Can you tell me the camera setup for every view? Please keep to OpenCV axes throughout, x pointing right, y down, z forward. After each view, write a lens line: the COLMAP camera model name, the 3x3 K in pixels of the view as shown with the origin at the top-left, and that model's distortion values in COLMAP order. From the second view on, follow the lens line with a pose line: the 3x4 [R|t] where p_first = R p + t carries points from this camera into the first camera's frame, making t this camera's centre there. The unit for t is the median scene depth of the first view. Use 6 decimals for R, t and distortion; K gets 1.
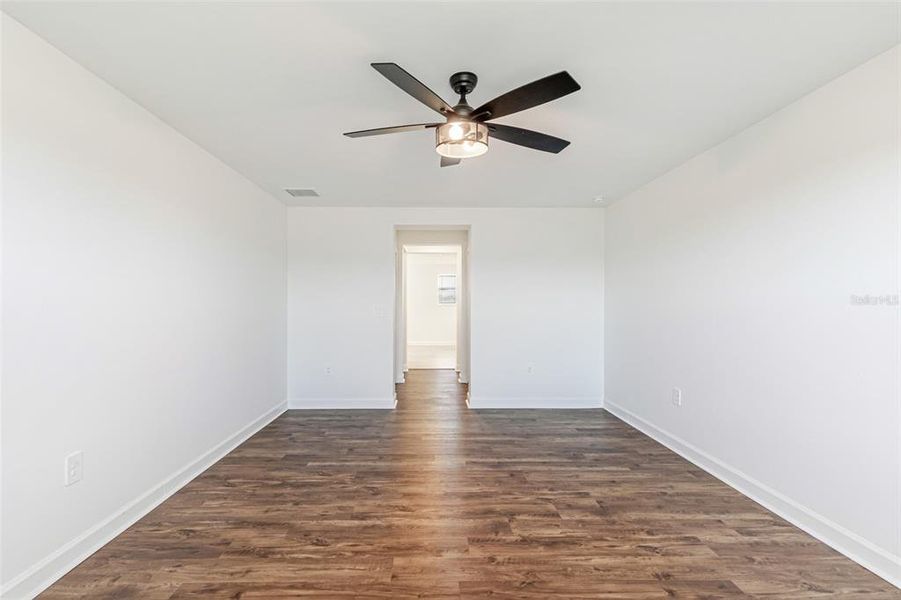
lens RADIAL K [[412.7, 0, 447.5], [0, 412.7, 302.4], [0, 0, 1]] dist [0.000236, 0.001149]
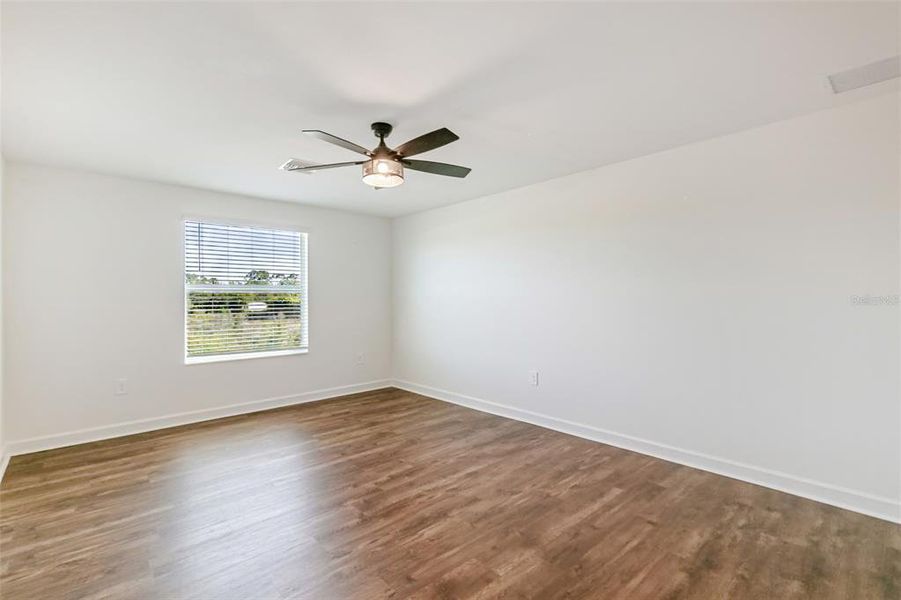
lens RADIAL K [[412.7, 0, 451.2], [0, 412.7, 299.4], [0, 0, 1]] dist [0.000236, 0.001149]
pose [[-0.762390, 0.003553, -0.647108, 0.595277], [0.009179, 0.999944, -0.005324, 0.002034], [0.647052, -0.009999, -0.762380, 1.783419]]
